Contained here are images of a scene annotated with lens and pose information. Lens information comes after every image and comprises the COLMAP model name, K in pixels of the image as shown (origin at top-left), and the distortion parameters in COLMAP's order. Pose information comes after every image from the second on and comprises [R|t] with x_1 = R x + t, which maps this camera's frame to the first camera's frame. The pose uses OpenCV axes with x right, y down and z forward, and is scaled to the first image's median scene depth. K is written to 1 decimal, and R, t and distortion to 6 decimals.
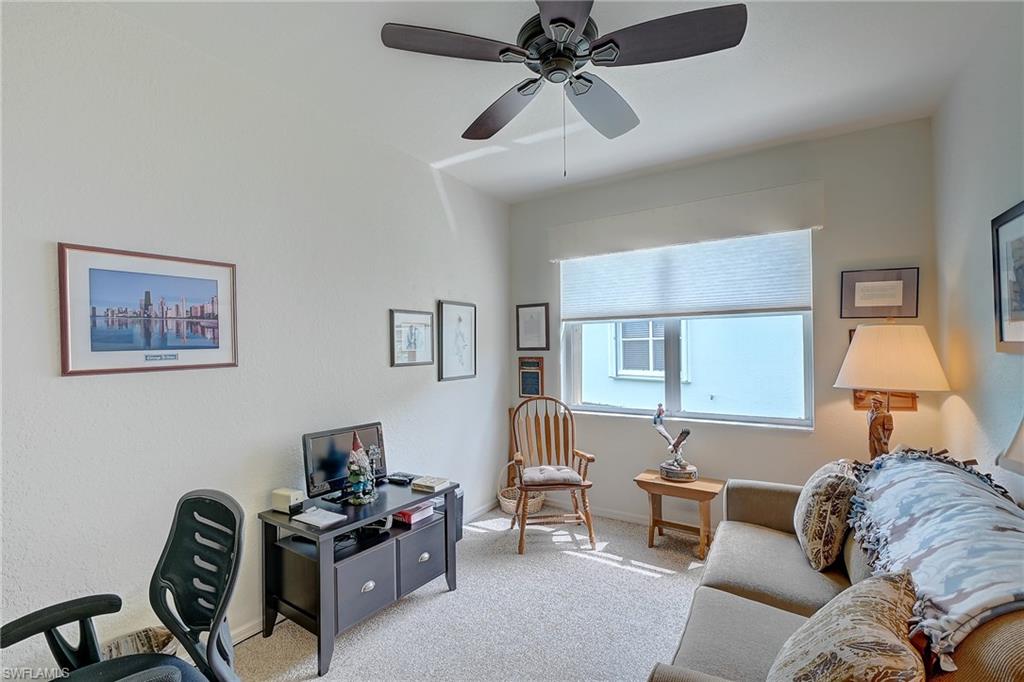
lens RADIAL K [[449.7, 0, 508.9], [0, 449.7, 348.5], [0, 0, 1]] dist [-0.000569, -0.000086]
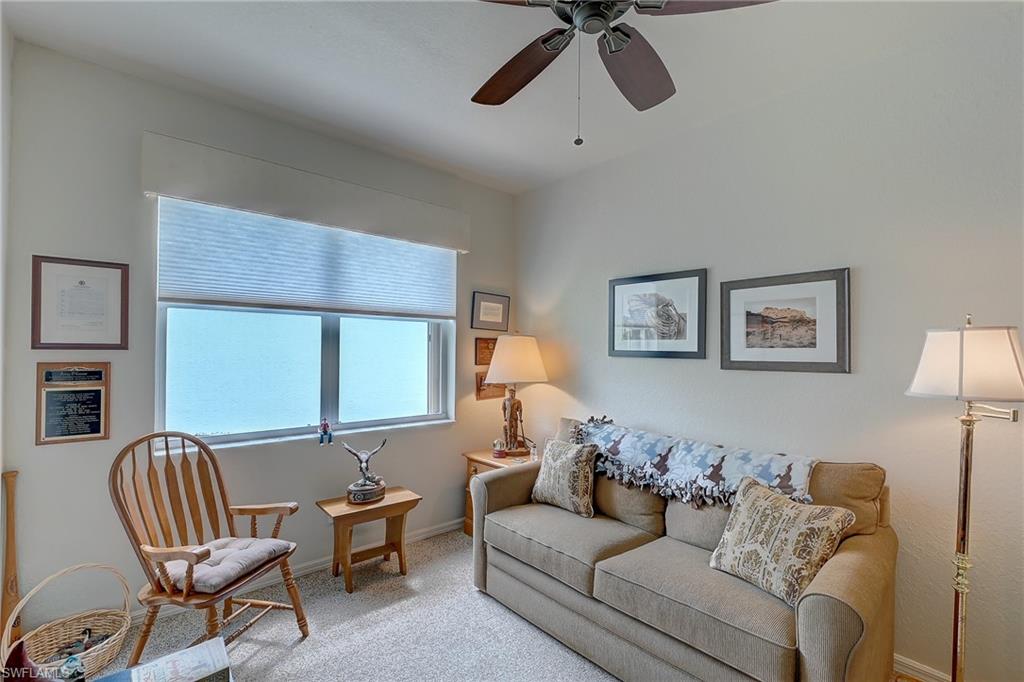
lens RADIAL K [[449.7, 0, 508.9], [0, 449.7, 348.5], [0, 0, 1]] dist [-0.000569, -0.000086]
pose [[0.281655, 0.018229, 0.959342, -0.384956], [-0.014685, 0.999784, -0.014686, 0.004969], [-0.959403, -0.009952, 0.281862, 0.481246]]
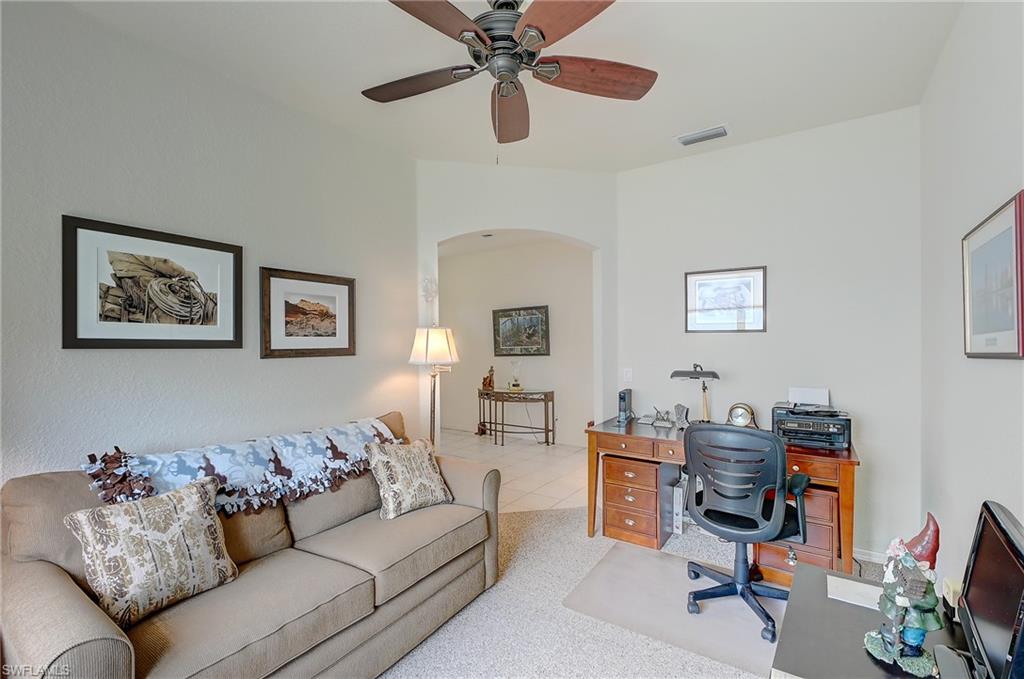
lens RADIAL K [[447.8, 0, 508.9], [0, 447.8, 343.8], [0, 0, 1]] dist [-0.001732, -0.000462]
pose [[-0.999749, 0.007650, 0.021054, 0.036167], [0.007711, 0.999966, 0.002806, 0.000912], [-0.021032, 0.002968, -0.999774, 1.067036]]
